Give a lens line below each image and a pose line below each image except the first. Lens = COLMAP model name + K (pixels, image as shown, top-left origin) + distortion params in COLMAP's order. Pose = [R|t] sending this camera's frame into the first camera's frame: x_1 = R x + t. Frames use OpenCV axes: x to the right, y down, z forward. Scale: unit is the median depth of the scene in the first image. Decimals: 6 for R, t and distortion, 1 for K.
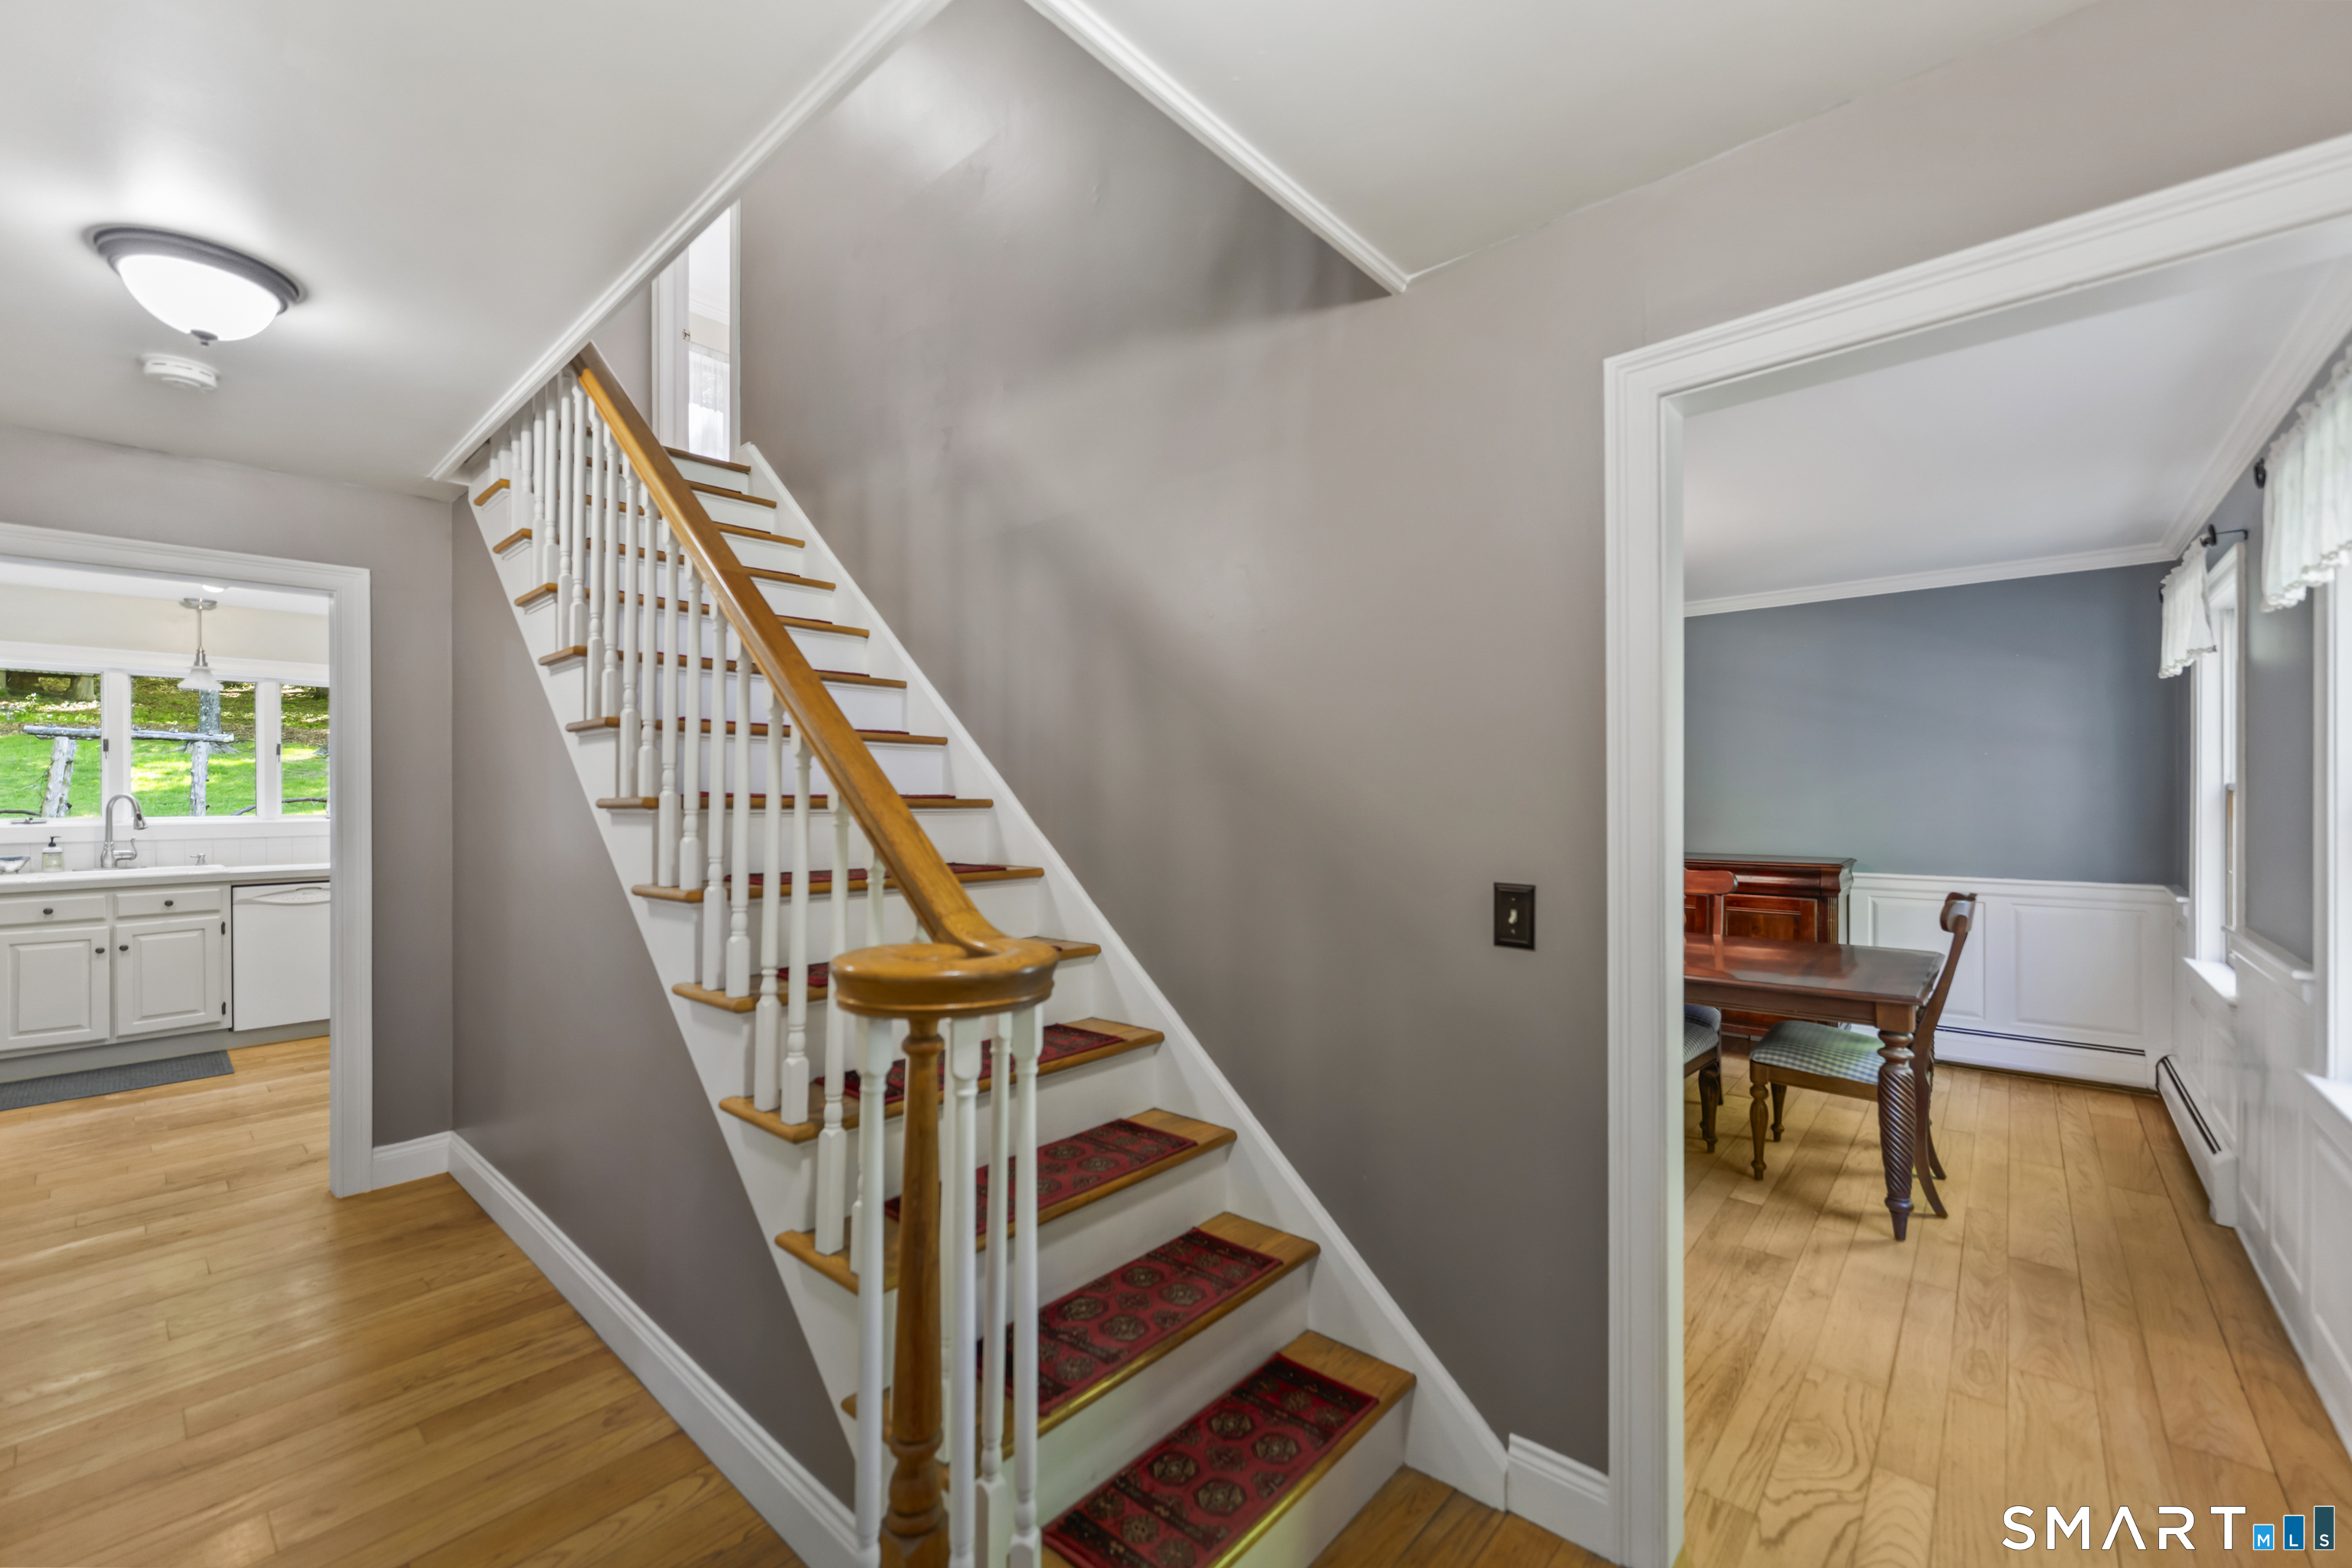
lens RADIAL K [[947.1, 0, 1180.2], [0, 947.1, 795.7], [0, 0, 1]] dist [-0.000812, -0.000033]
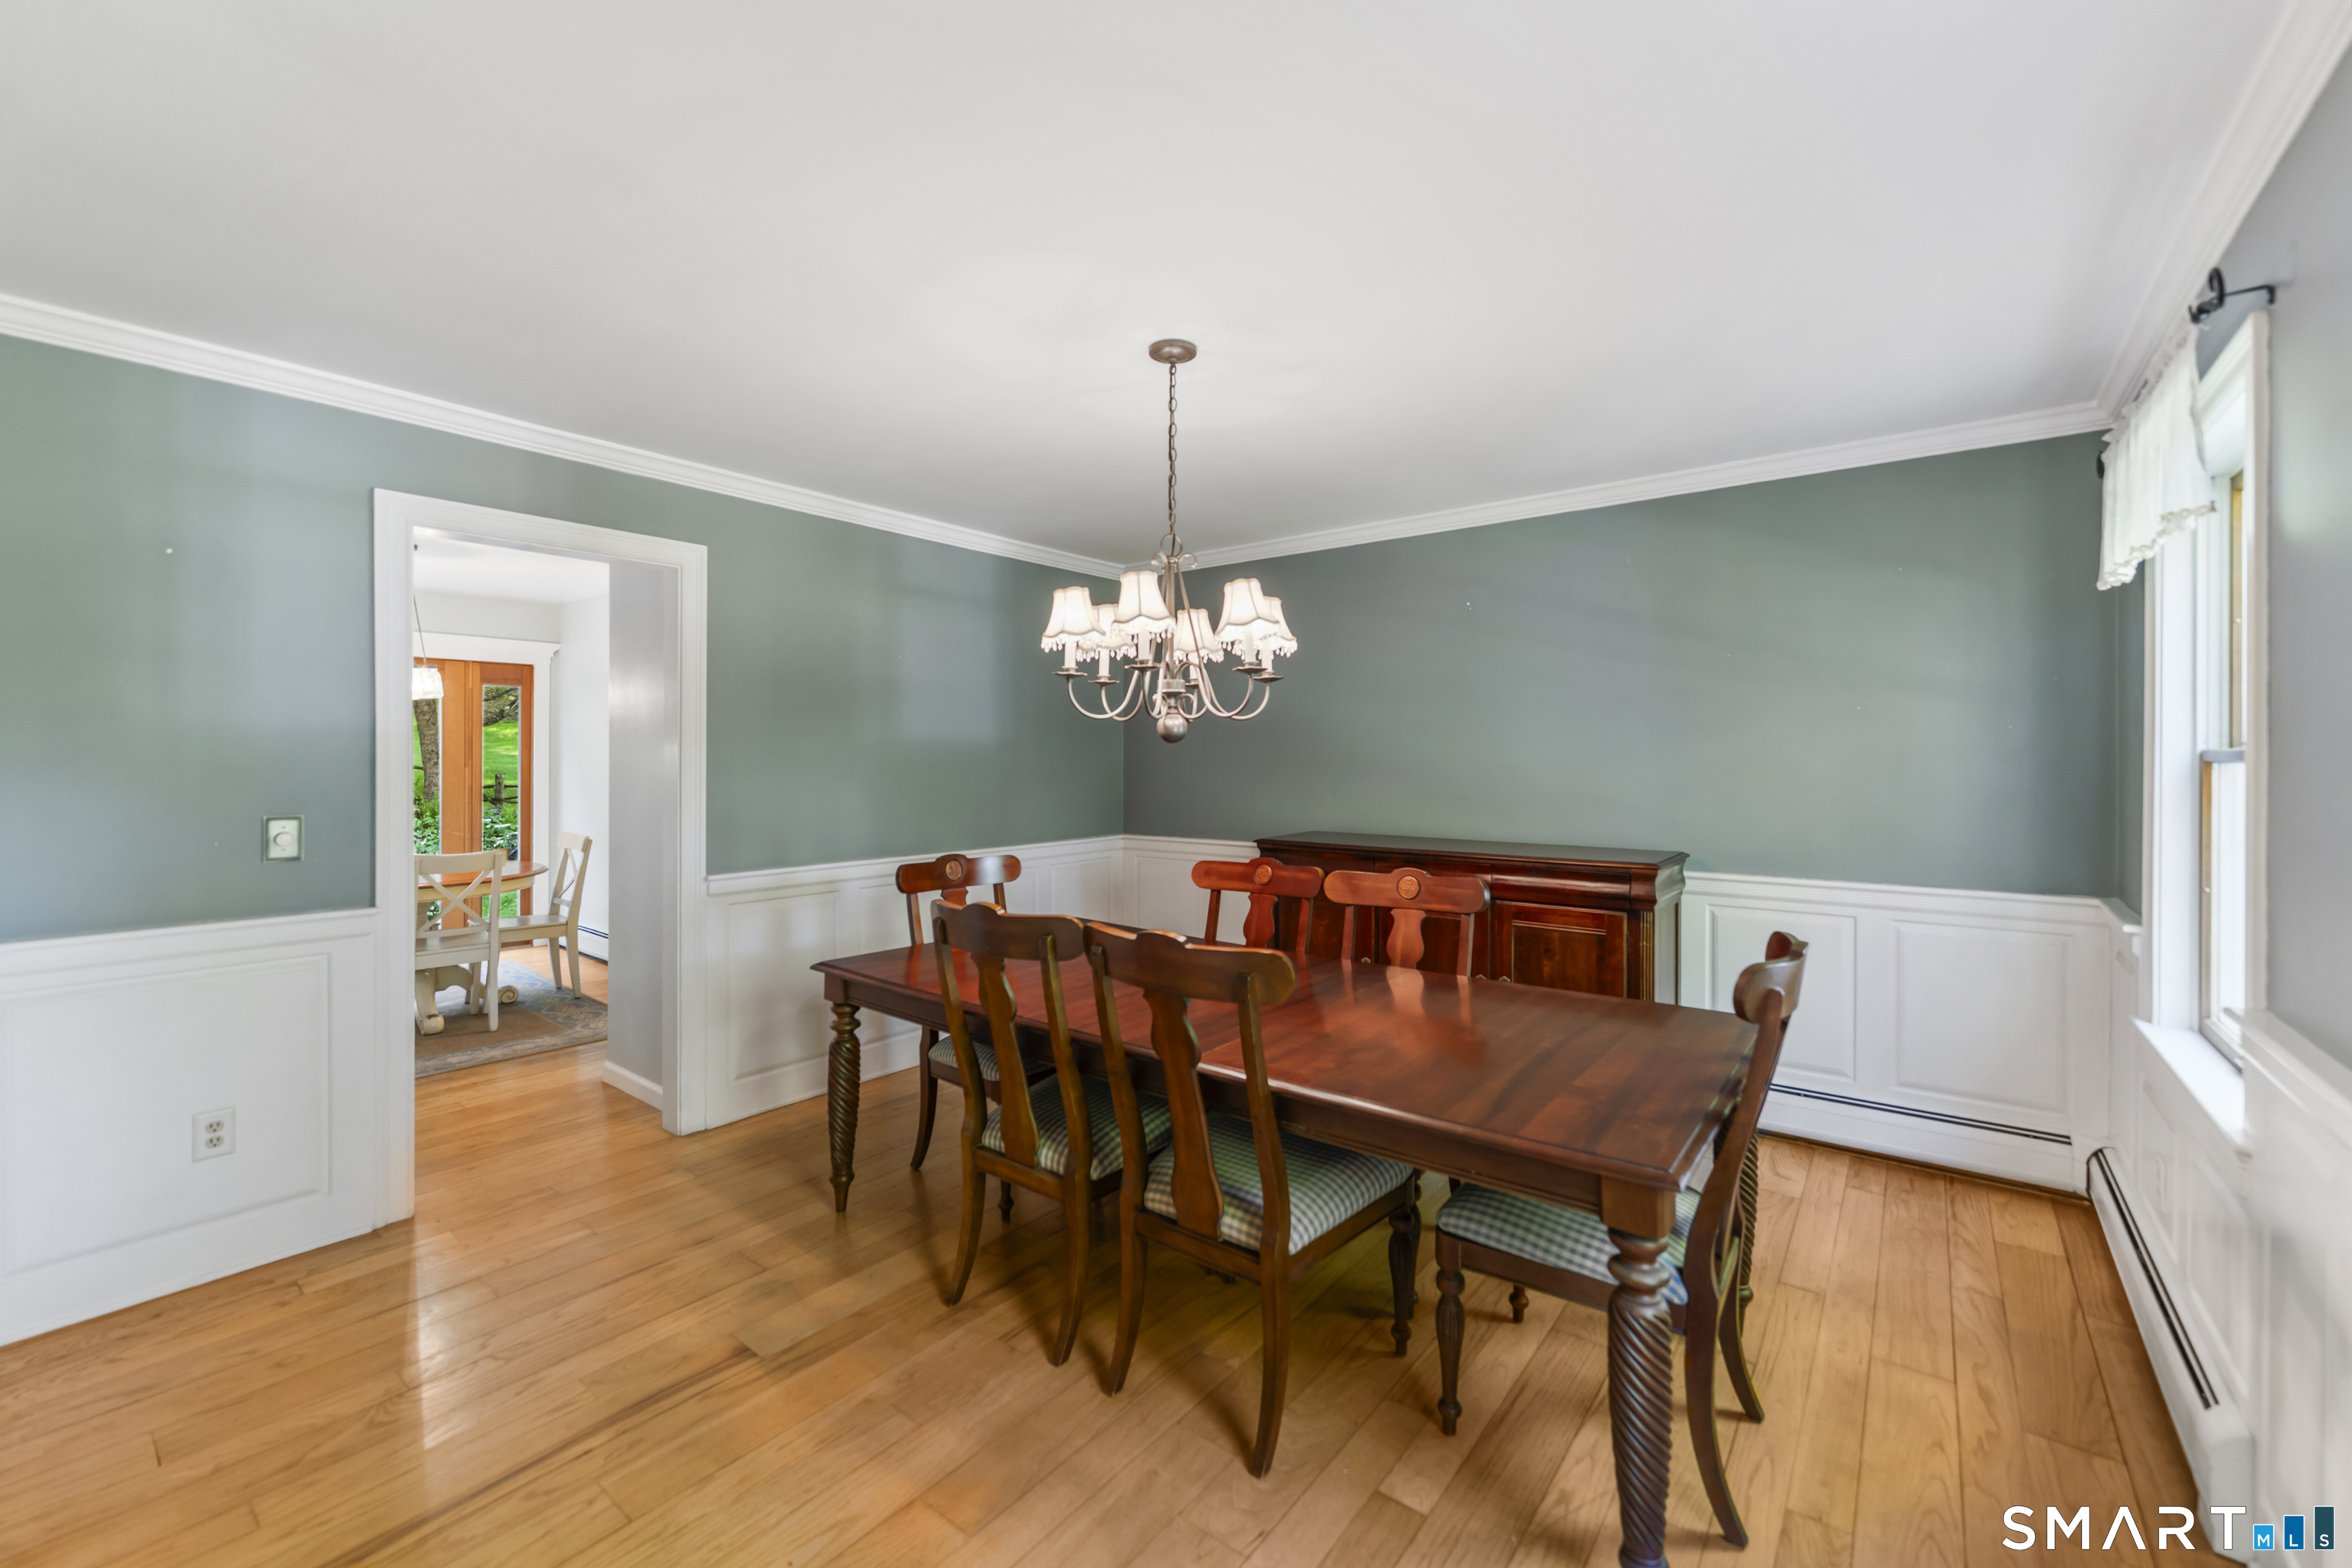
lens RADIAL K [[950.1, 0, 1183.0], [0, 950.1, 758.8], [0, 0, 1]] dist [-0.000803, -0.000033]
pose [[0.998271, 0.005760, 0.058492, 0.386386], [-0.005613, 0.999981, -0.002681, -0.001757], [-0.058506, 0.002348, 0.998284, 0.404060]]
